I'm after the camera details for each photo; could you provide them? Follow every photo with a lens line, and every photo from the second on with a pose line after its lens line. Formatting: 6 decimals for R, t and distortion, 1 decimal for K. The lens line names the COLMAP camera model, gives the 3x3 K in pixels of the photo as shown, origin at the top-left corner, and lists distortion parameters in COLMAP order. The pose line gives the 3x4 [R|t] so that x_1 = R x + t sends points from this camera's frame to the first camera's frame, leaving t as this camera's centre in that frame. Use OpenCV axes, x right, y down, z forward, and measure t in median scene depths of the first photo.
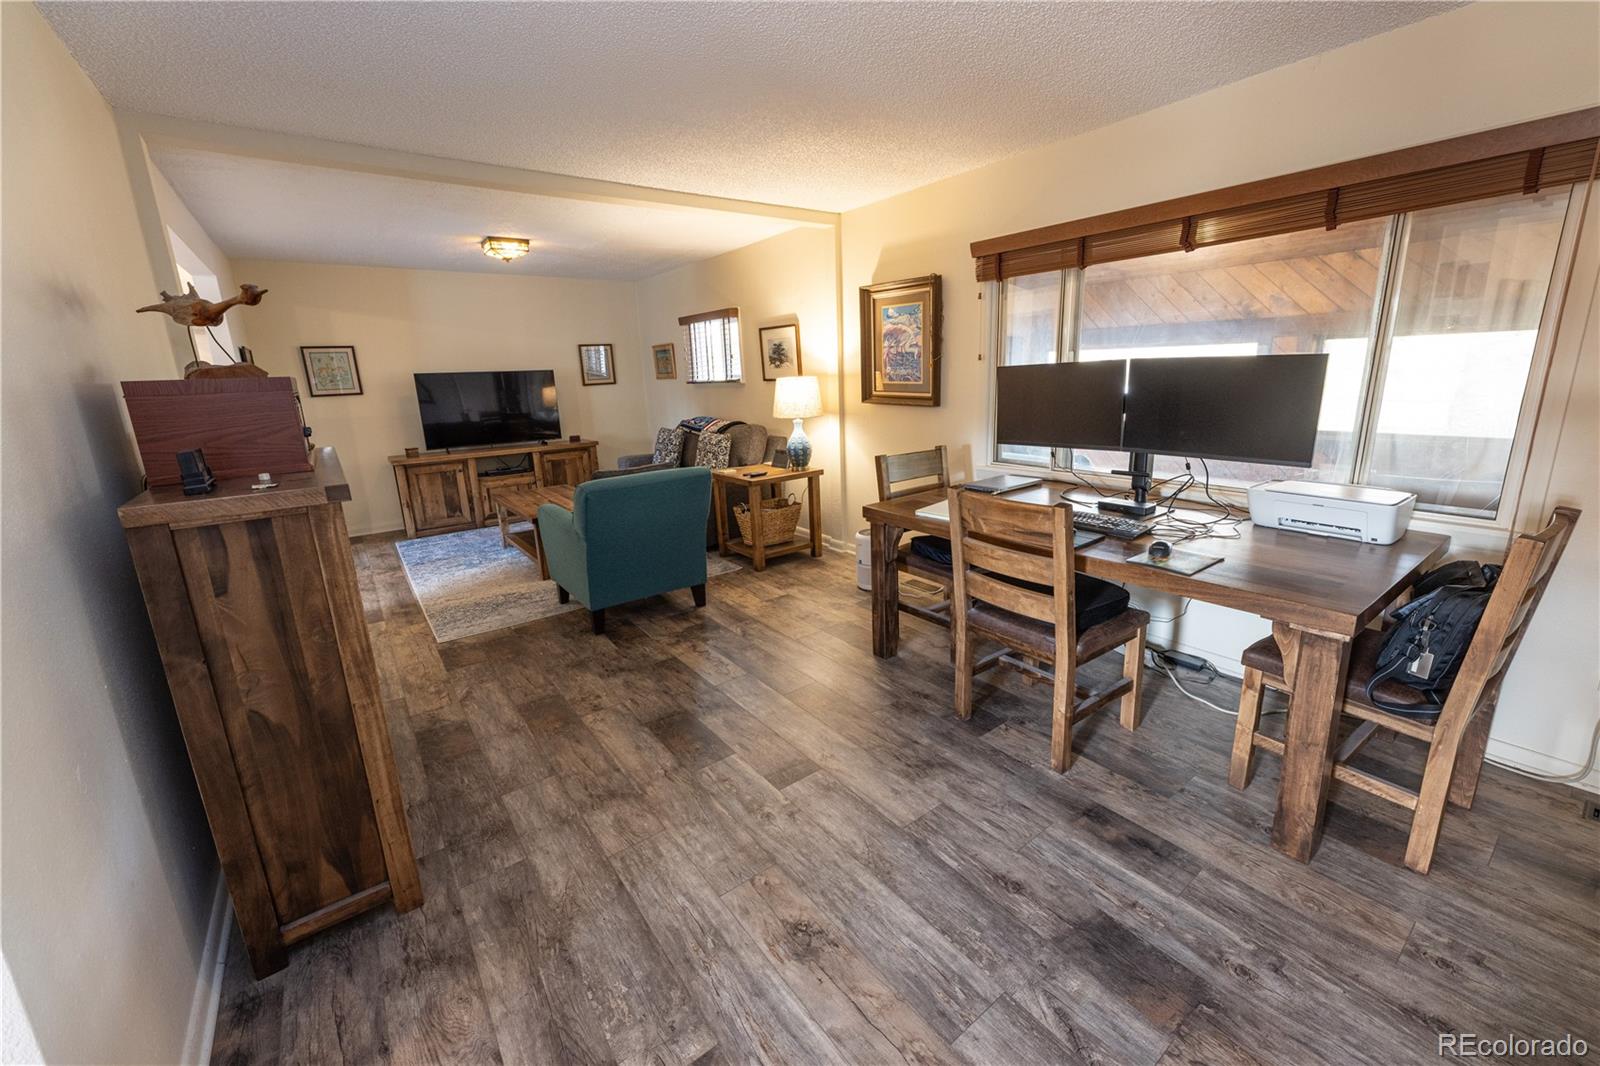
lens RADIAL K [[628.9, 0, 808.5], [0, 628.9, 518.0], [0, 0, 1]] dist [0.001766, -0.000444]
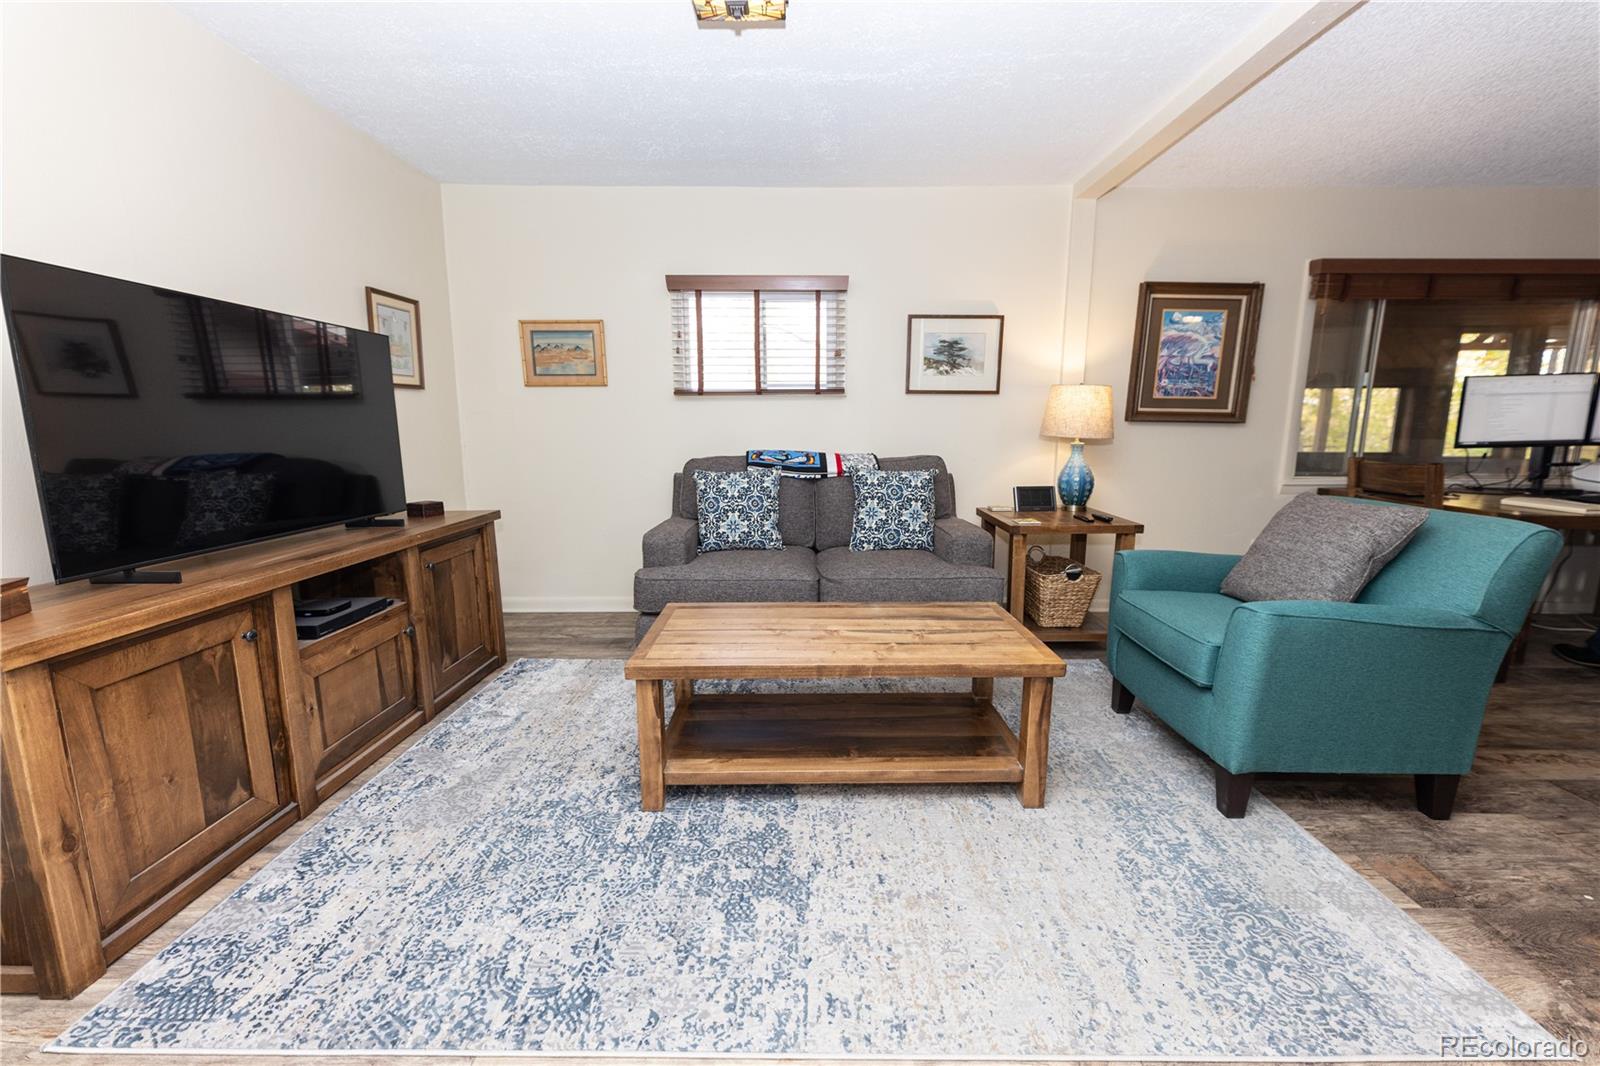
lens RADIAL K [[628.9, 0, 803.0], [0, 628.9, 524.6], [0, 0, 1]] dist [0.001766, -0.000444]
pose [[0.602469, -0.092183, 0.792801, -0.987082], [0.162019, 0.986752, -0.008387, -0.130487], [-0.781525, 0.133502, 0.609423, 0.996657]]
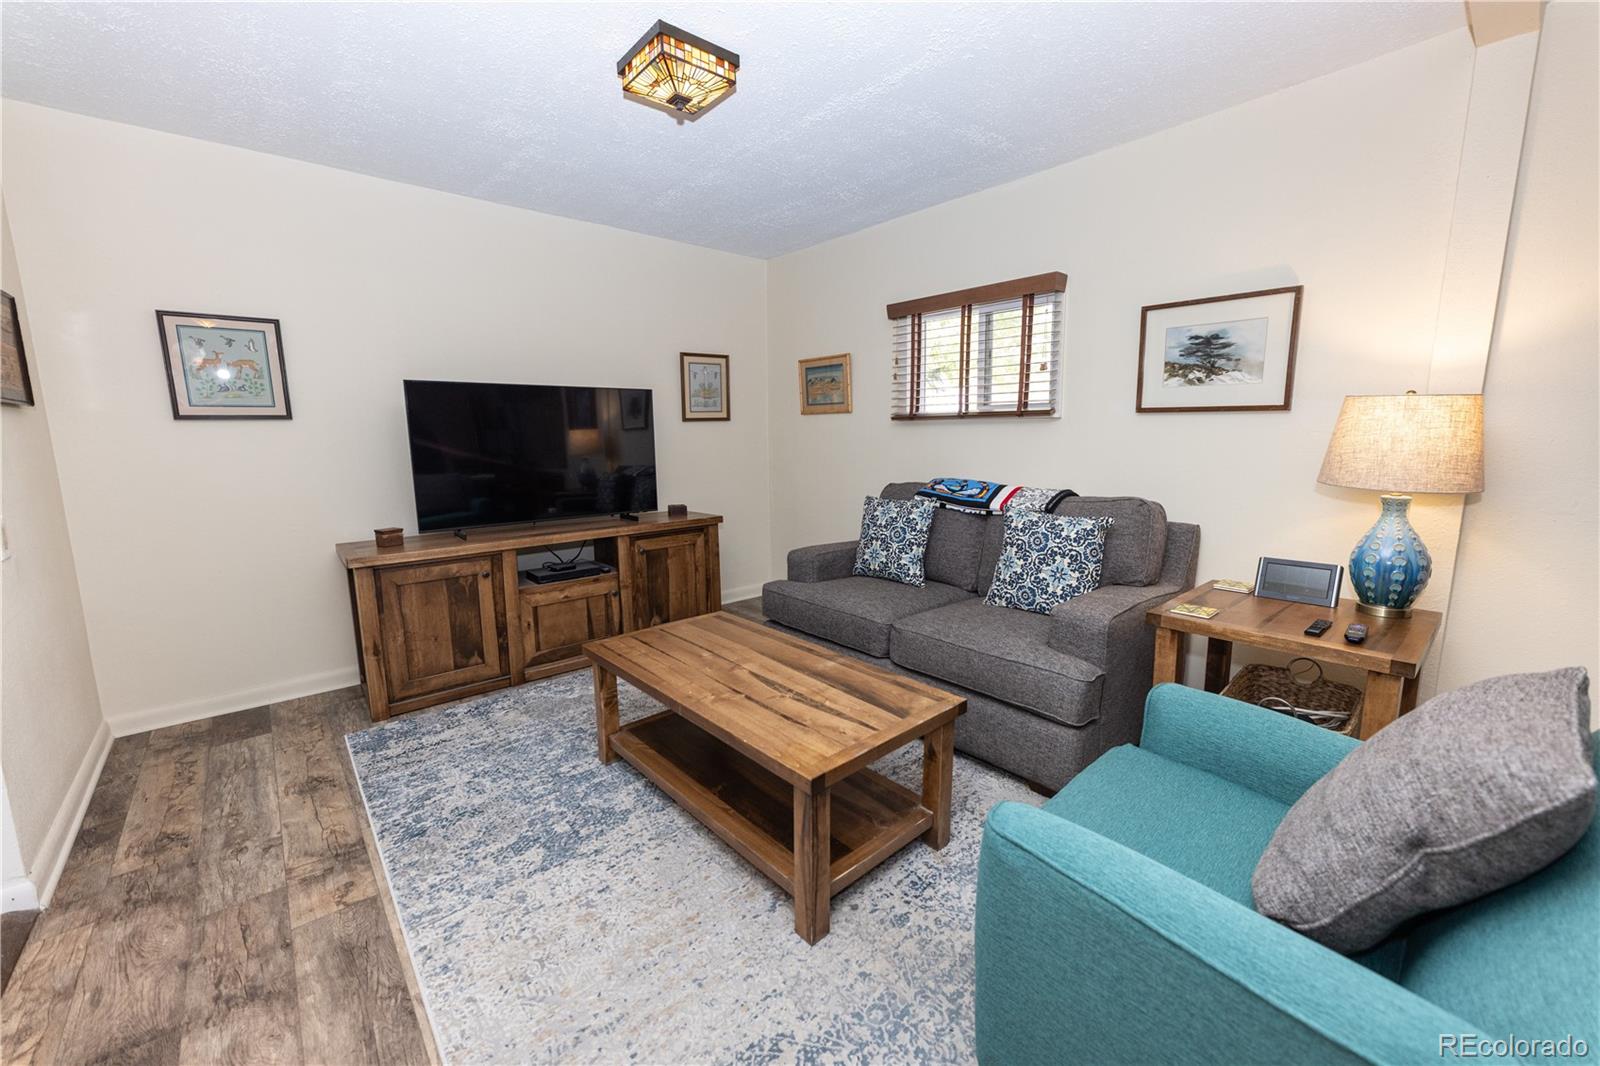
lens RADIAL K [[628.9, 0, 804.6], [0, 628.9, 528.2], [0, 0, 1]] dist [0.001766, -0.000444]
pose [[0.996816, 0.014652, 0.078374, -0.538676], [-0.008698, 0.997087, -0.075771, -0.121301], [-0.079256, 0.074848, 0.994040, 0.756169]]
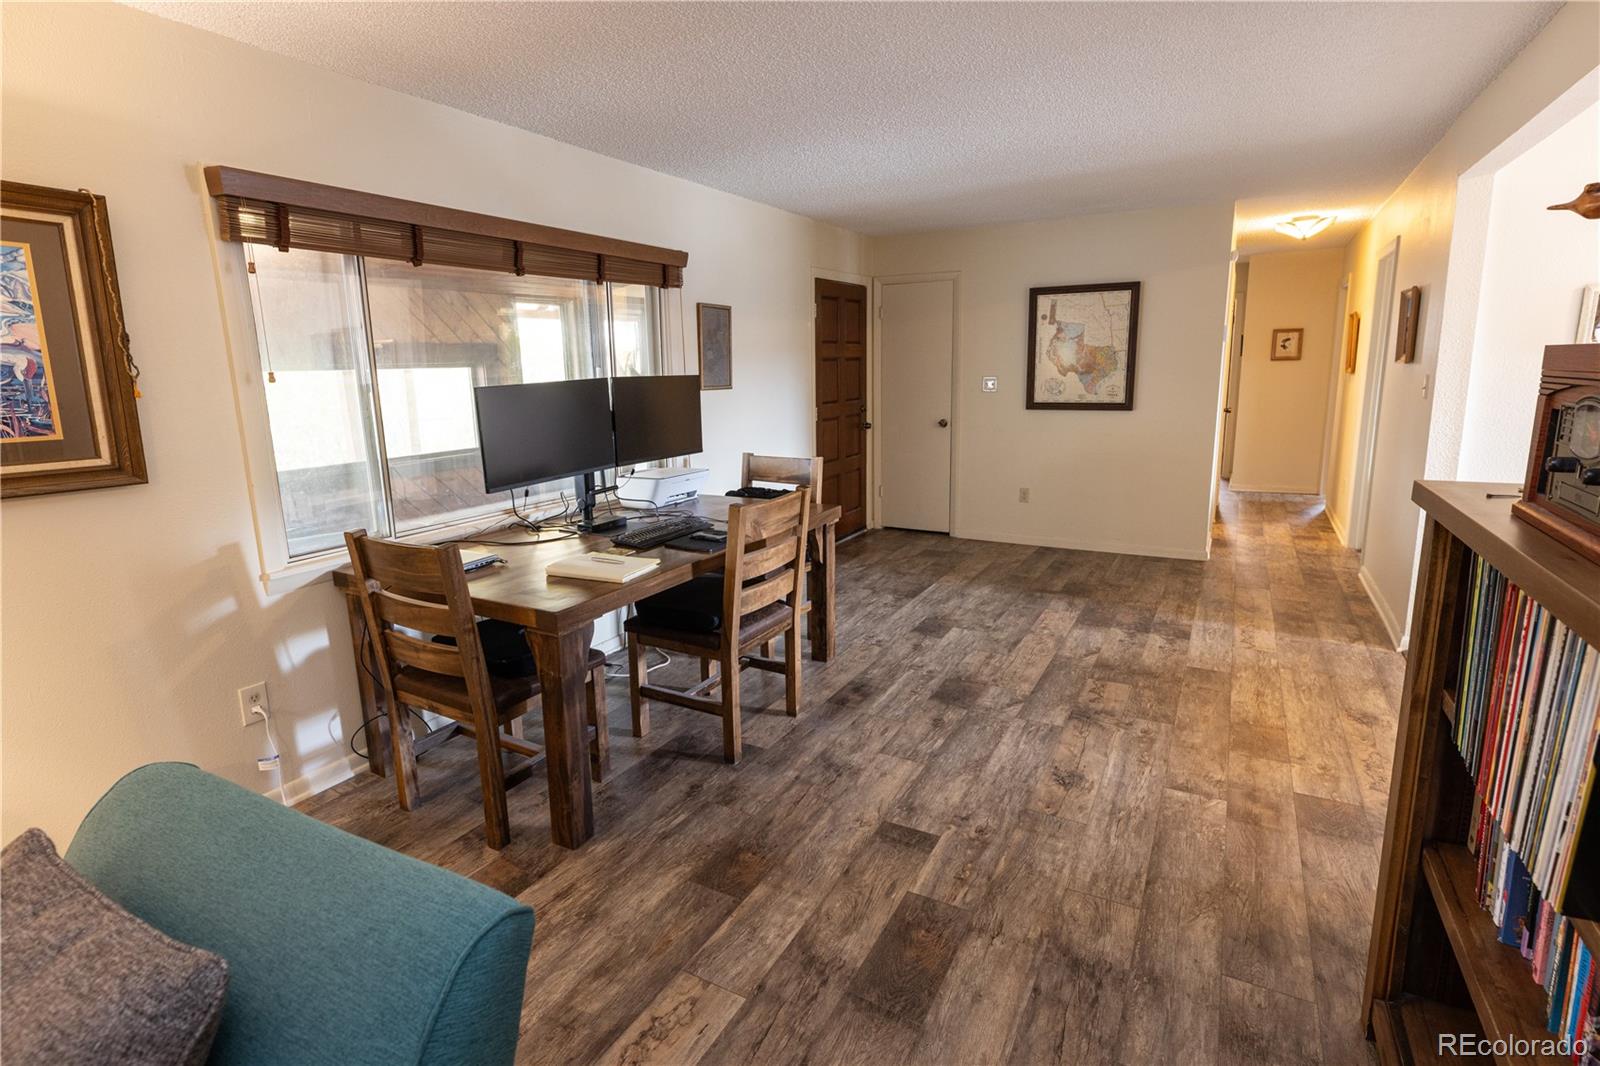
lens RADIAL K [[787.5, 0, 796.7], [0, 787.5, 517.0], [0, 0, 1]] dist [-0.001908, 0.000146]
pose [[-0.403413, -0.129374, 0.905826, -0.528700], [0.250263, 0.936607, 0.245225, -0.182185], [-0.880129, 0.325622, -0.345462, 0.818295]]
